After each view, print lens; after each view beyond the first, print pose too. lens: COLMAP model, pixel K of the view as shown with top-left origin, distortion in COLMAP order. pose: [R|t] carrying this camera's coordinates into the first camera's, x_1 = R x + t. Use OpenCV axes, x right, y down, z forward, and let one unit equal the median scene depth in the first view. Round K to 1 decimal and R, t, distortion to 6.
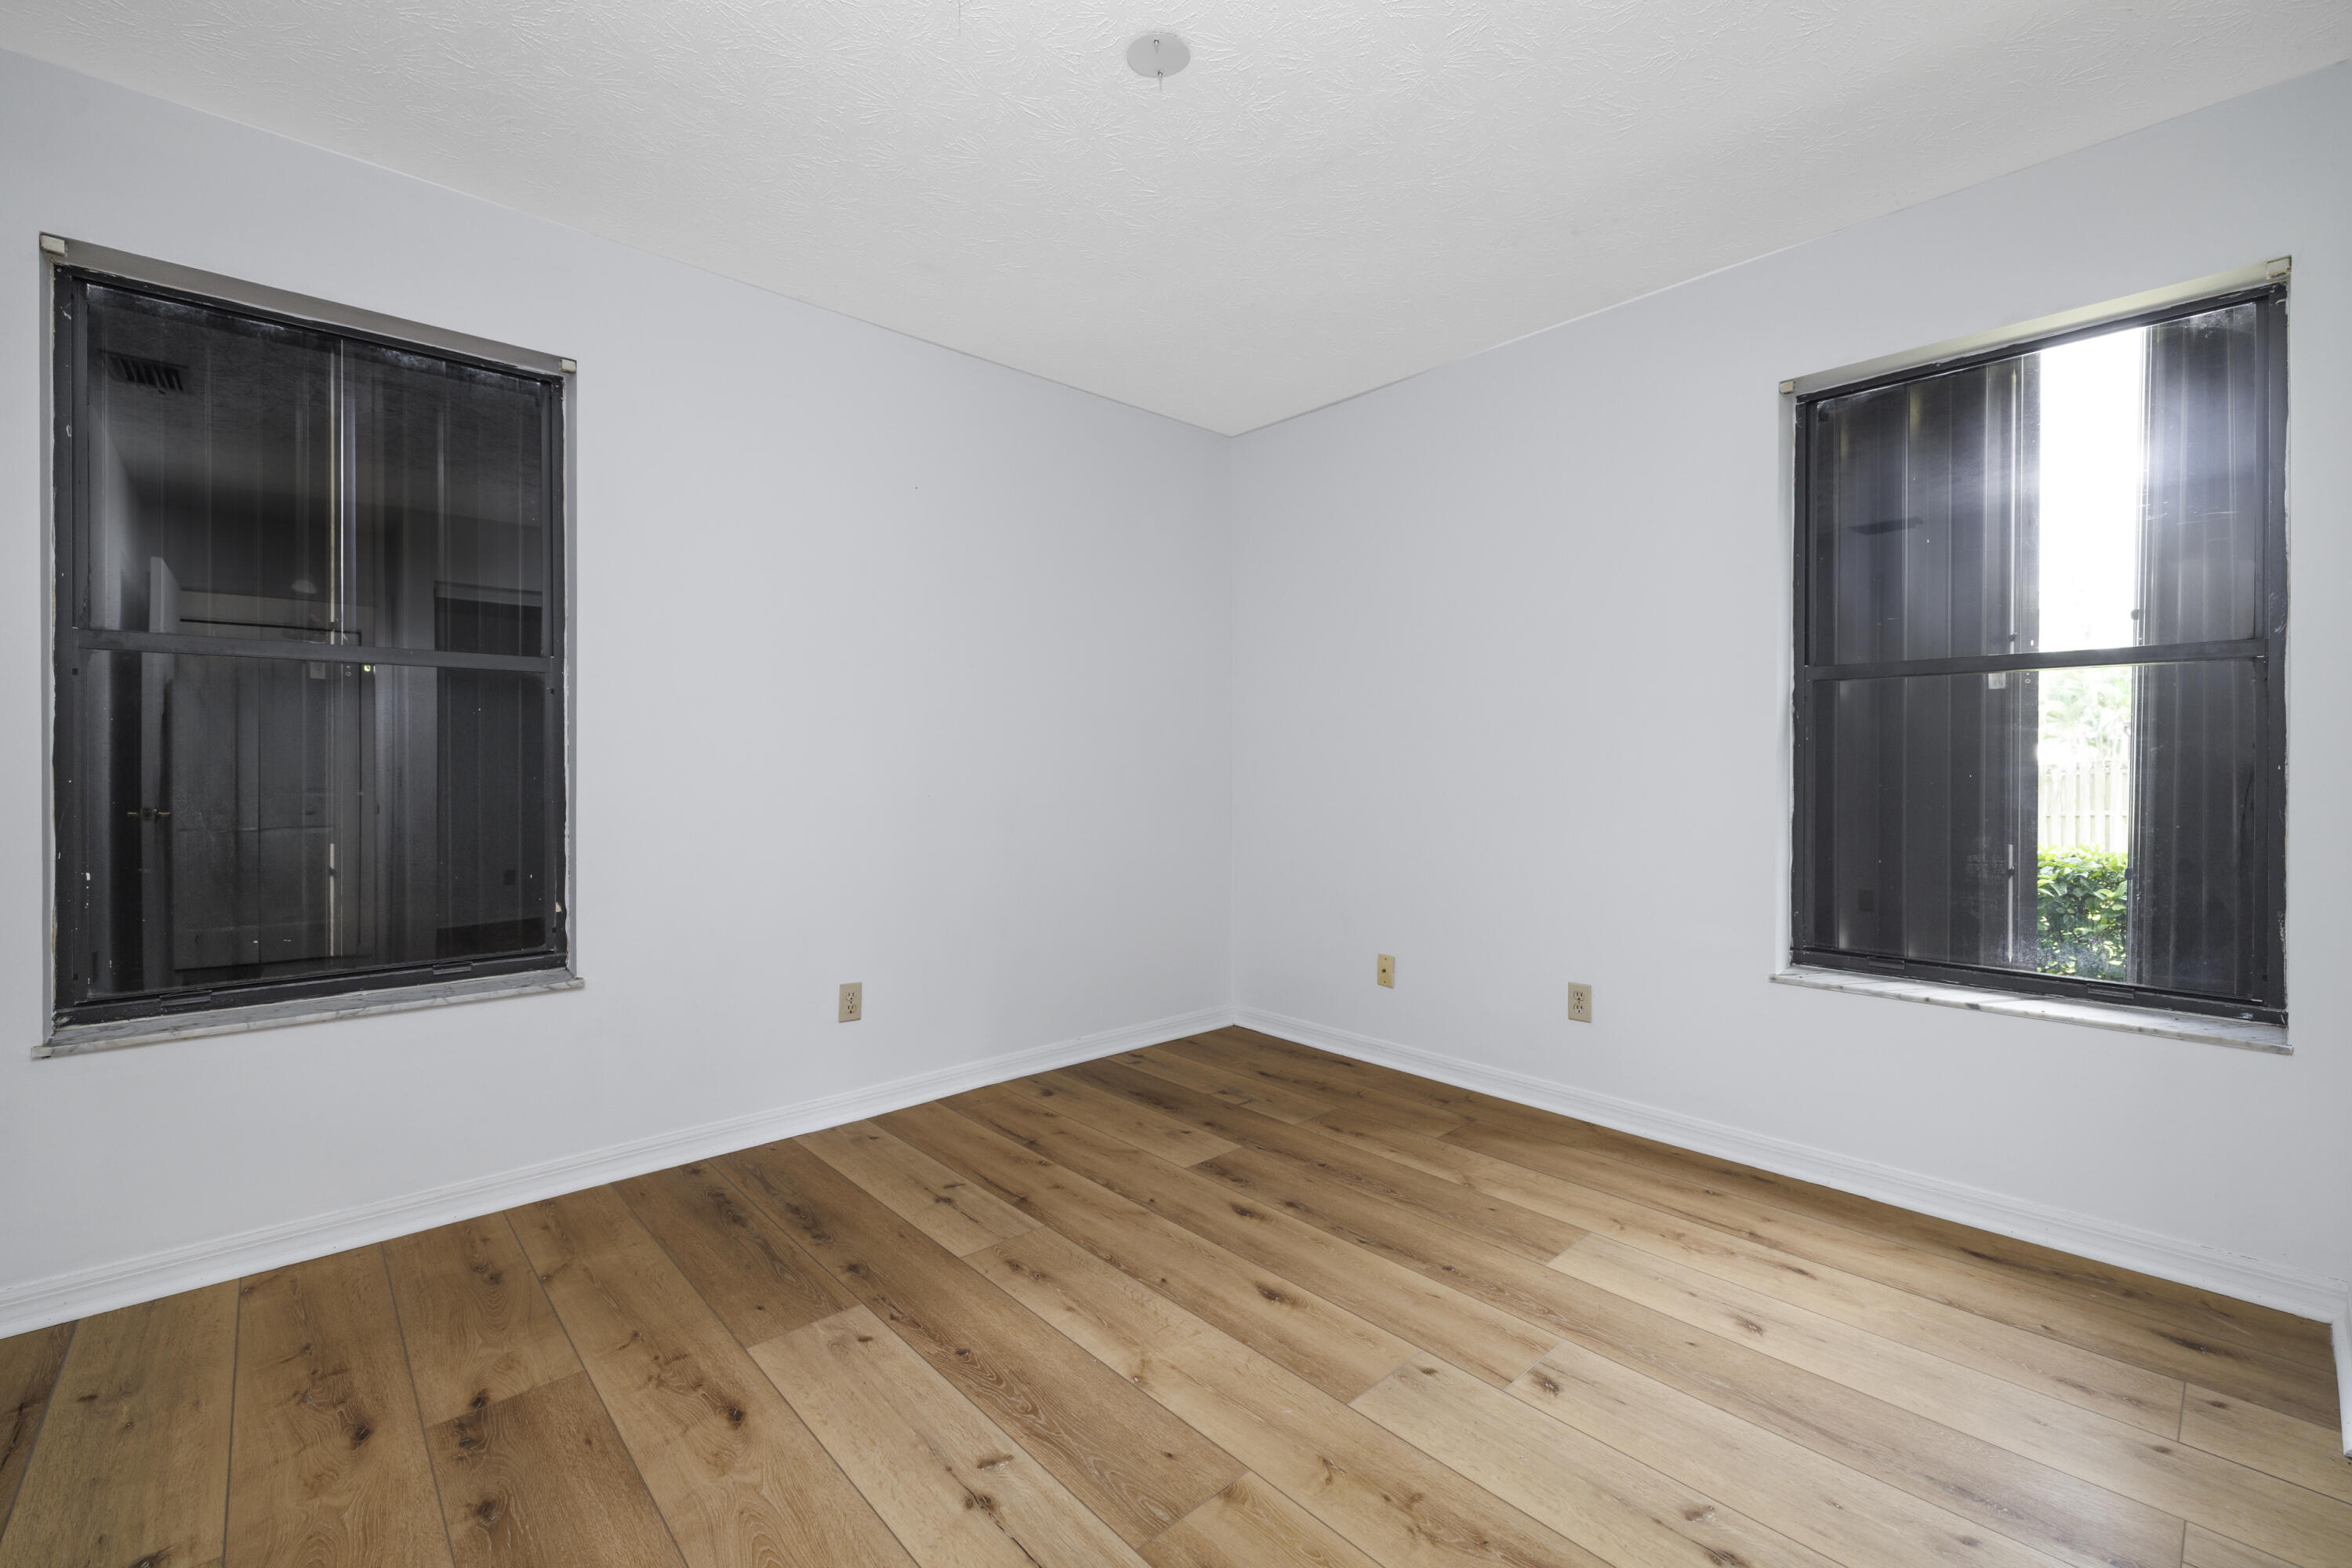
lens RADIAL K [[978.4, 0, 1167.3], [0, 978.4, 768.6], [0, 0, 1]] dist [-0.000538, 0.000343]
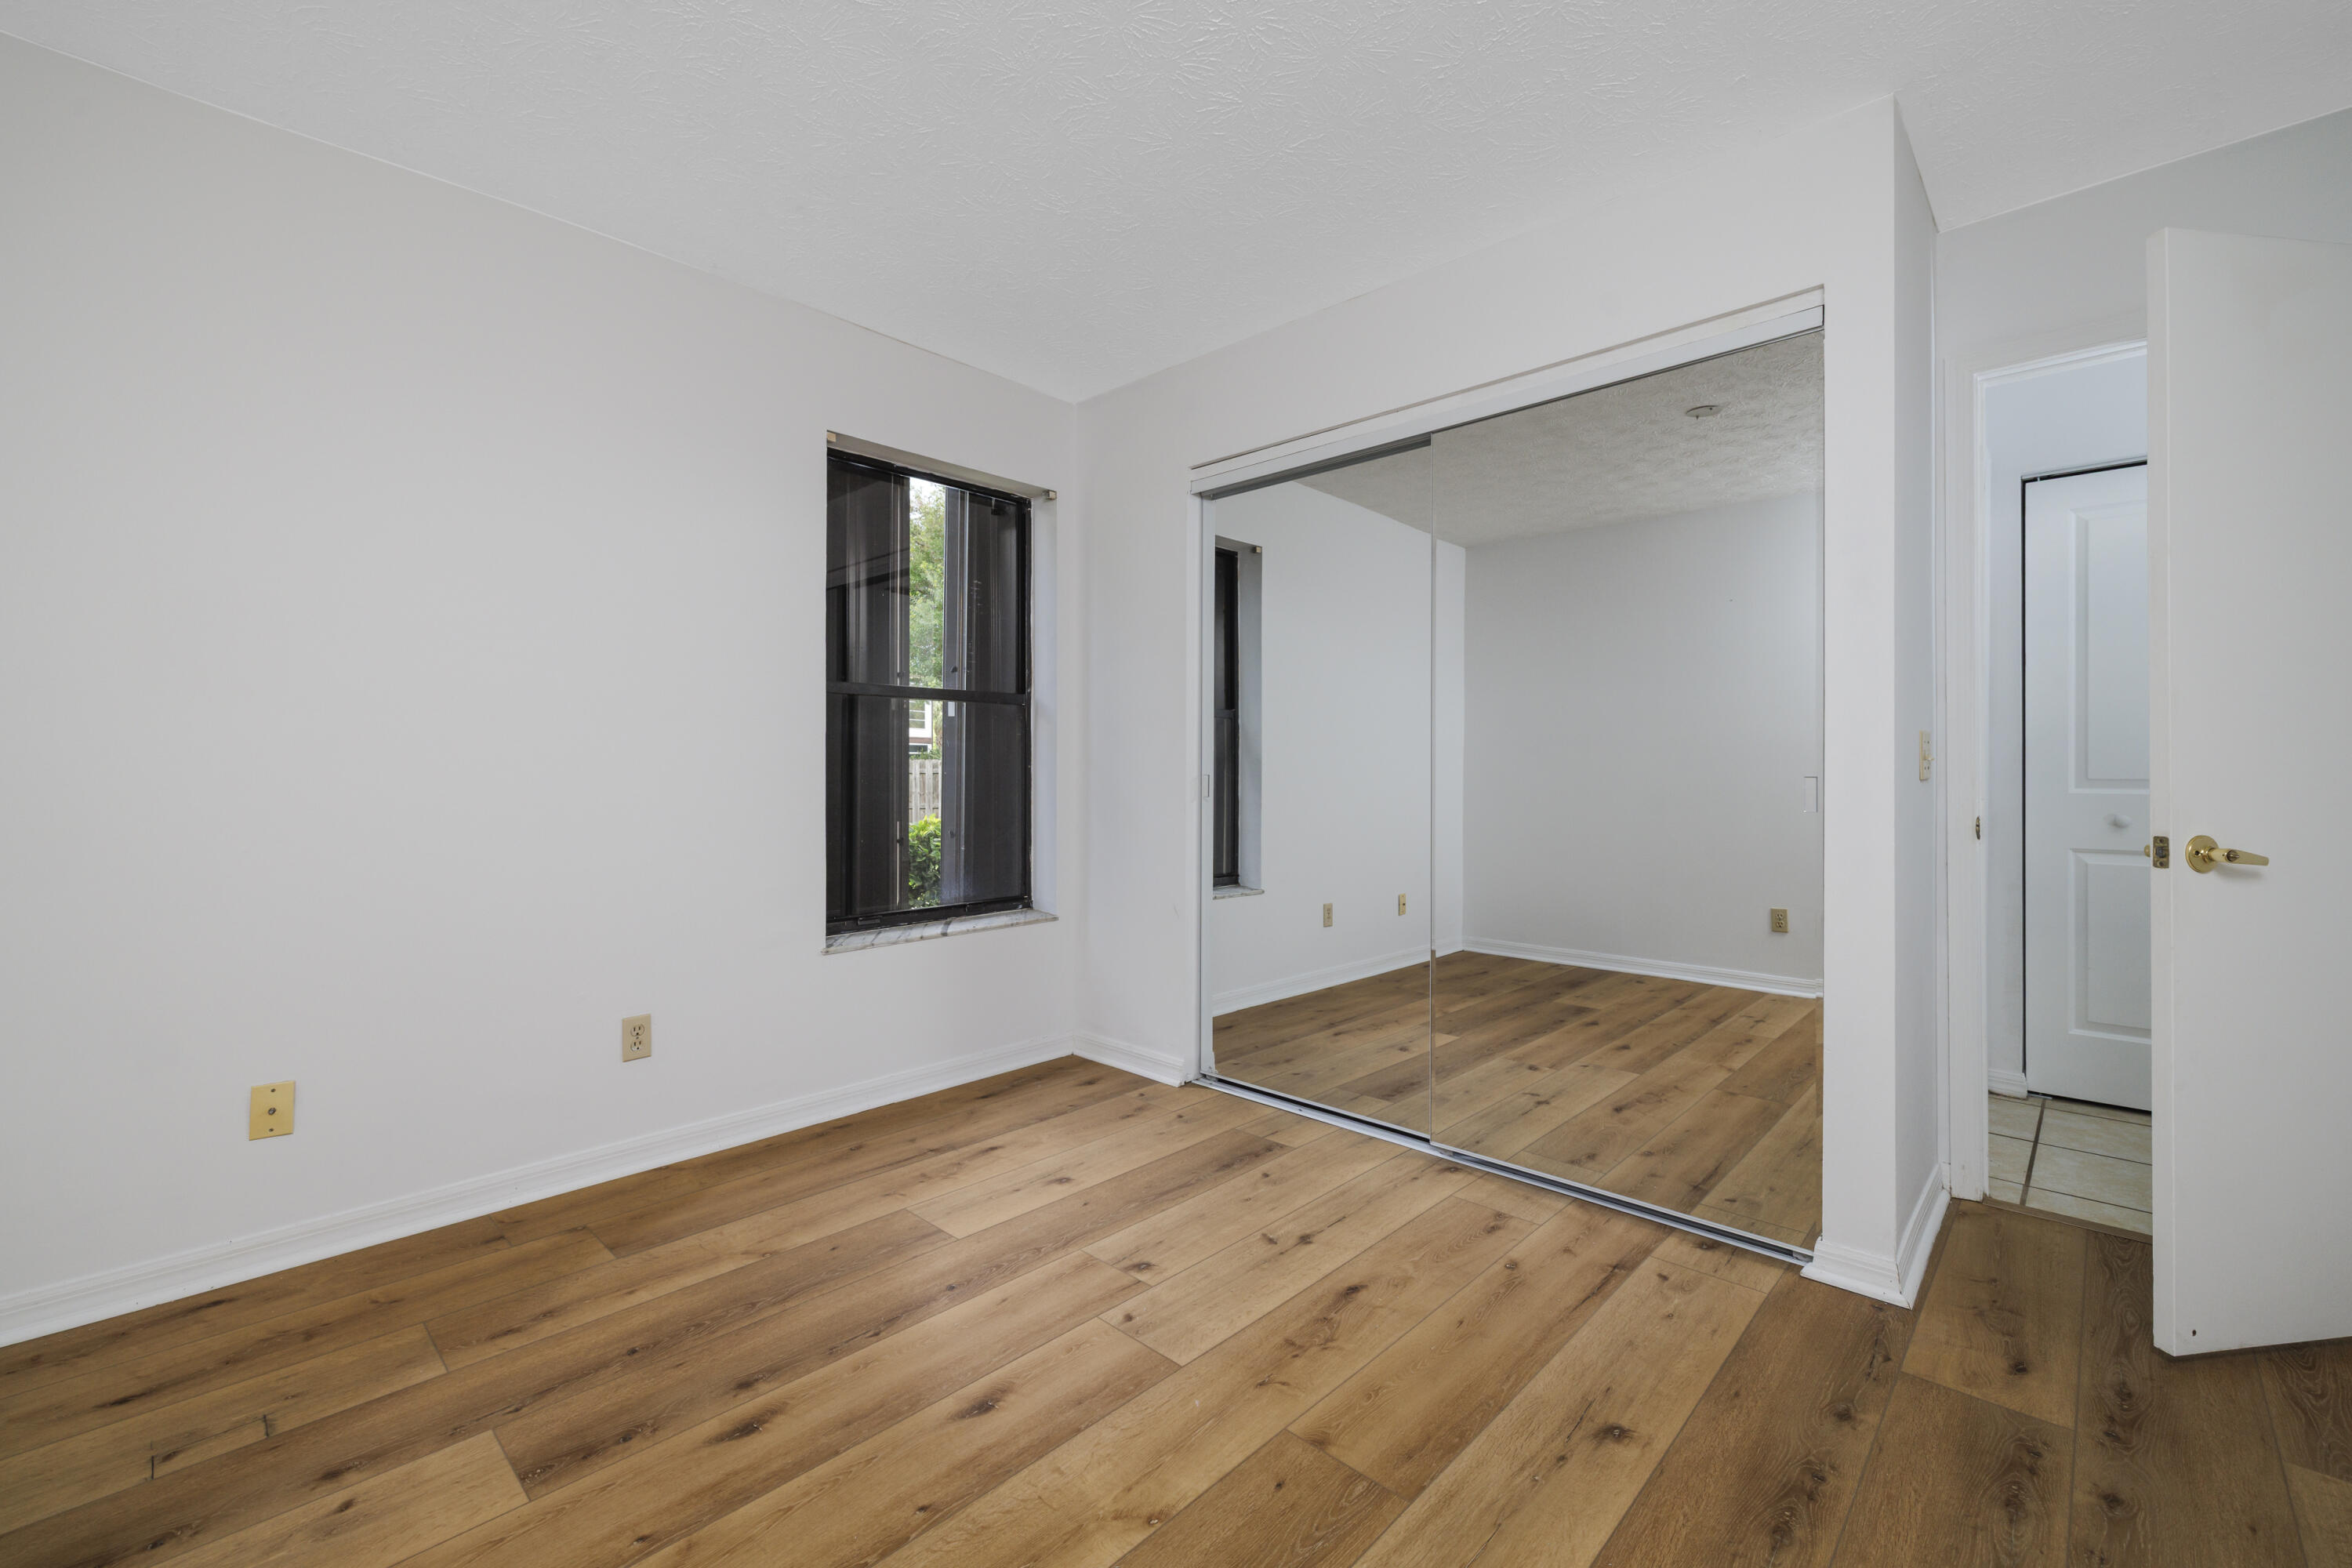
lens RADIAL K [[978.4, 0, 1167.3], [0, 978.4, 780.3], [0, 0, 1]] dist [-0.000538, 0.000343]
pose [[-0.060056, -0.015223, 0.998079, -0.599663], [0.002231, 0.999879, 0.015385, -0.002618], [-0.998193, 0.003151, -0.060014, 0.744759]]
